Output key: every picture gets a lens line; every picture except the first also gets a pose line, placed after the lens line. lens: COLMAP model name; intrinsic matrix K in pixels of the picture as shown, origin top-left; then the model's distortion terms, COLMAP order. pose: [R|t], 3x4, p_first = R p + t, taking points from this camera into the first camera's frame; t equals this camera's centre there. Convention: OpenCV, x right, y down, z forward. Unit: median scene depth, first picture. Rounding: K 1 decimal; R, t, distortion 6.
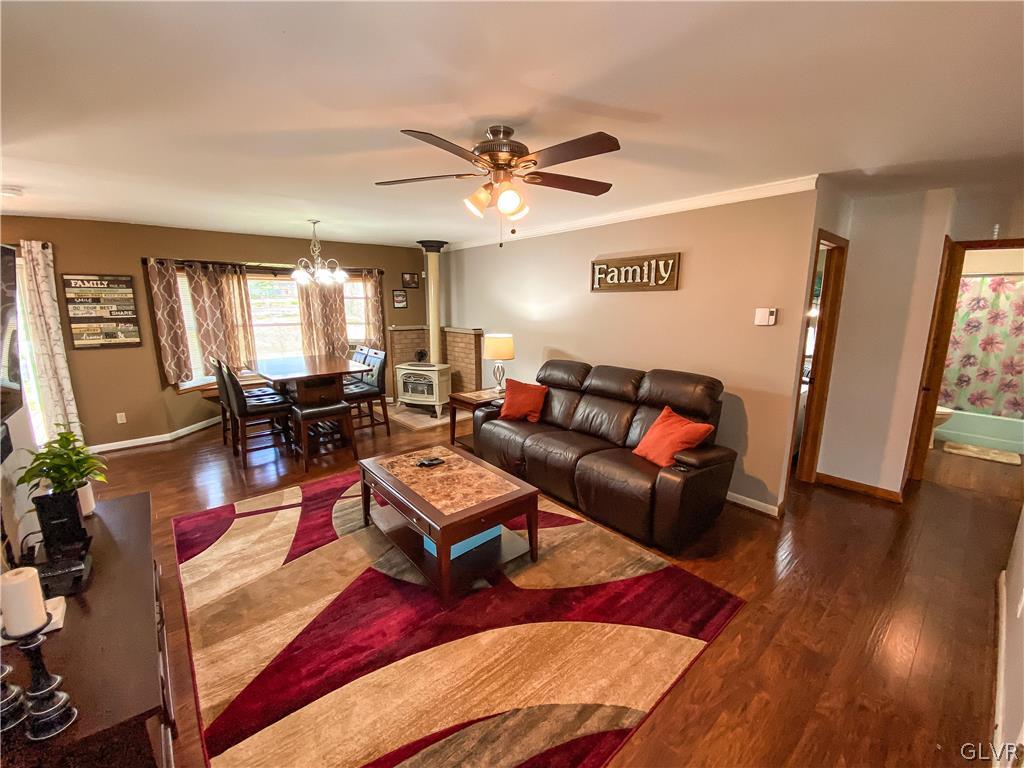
lens RADIAL K [[415.2, 0, 512.0], [0, 415.2, 384.0], [0, 0, 1]] dist [0.018220, -0.020351]
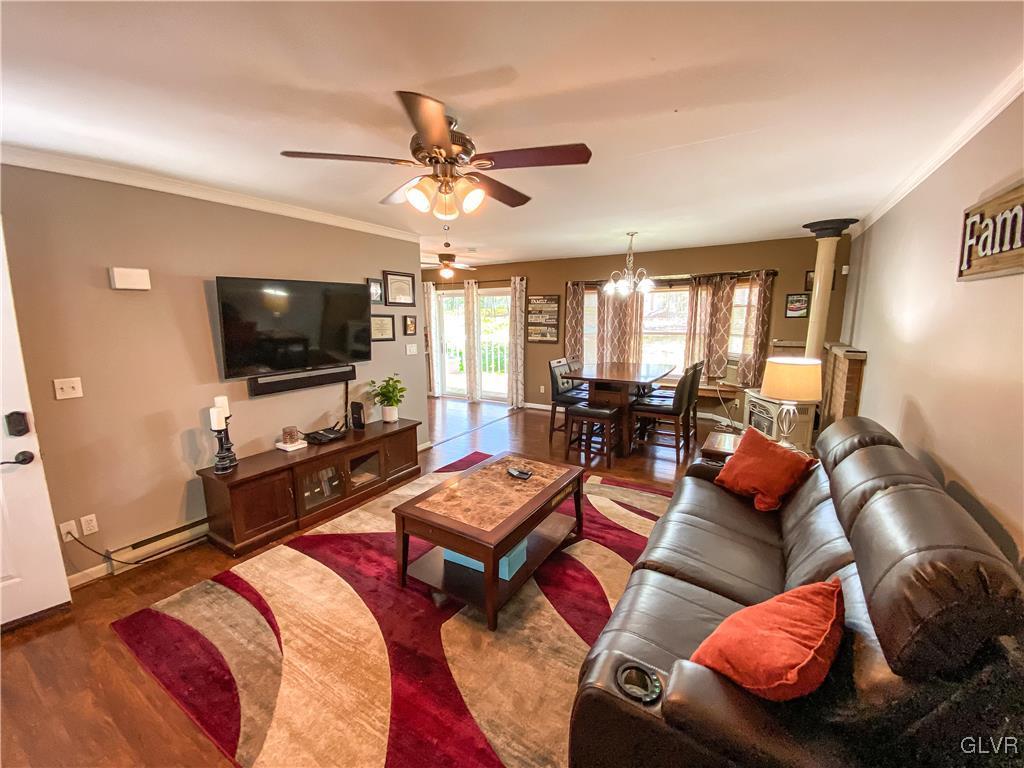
lens RADIAL K [[404.6, 0, 511.5], [0, 404.6, 388.3], [0, 0, 1]] dist [0.027059, -0.024142]
pose [[0.316331, 0.164956, -0.934197, 0.487841], [-0.175902, 0.977888, 0.113108, -0.084109], [0.932198, 0.128548, 0.338353, 0.474394]]
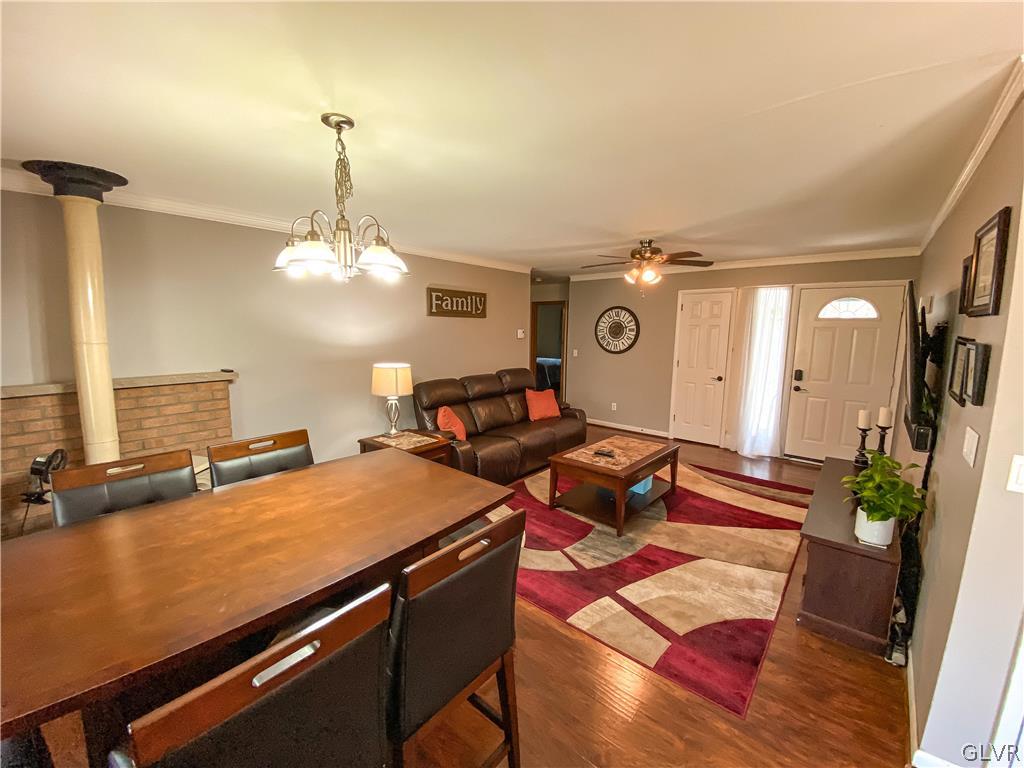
lens RADIAL K [[415.2, 0, 512.0], [0, 415.2, 384.0], [0, 0, 1]] dist [0.018220, -0.020351]
pose [[-0.160204, -0.137083, 0.977519, -1.009047], [0.174085, 0.970863, 0.164680, -0.202957], [-0.971612, 0.196553, -0.131672, 1.041715]]
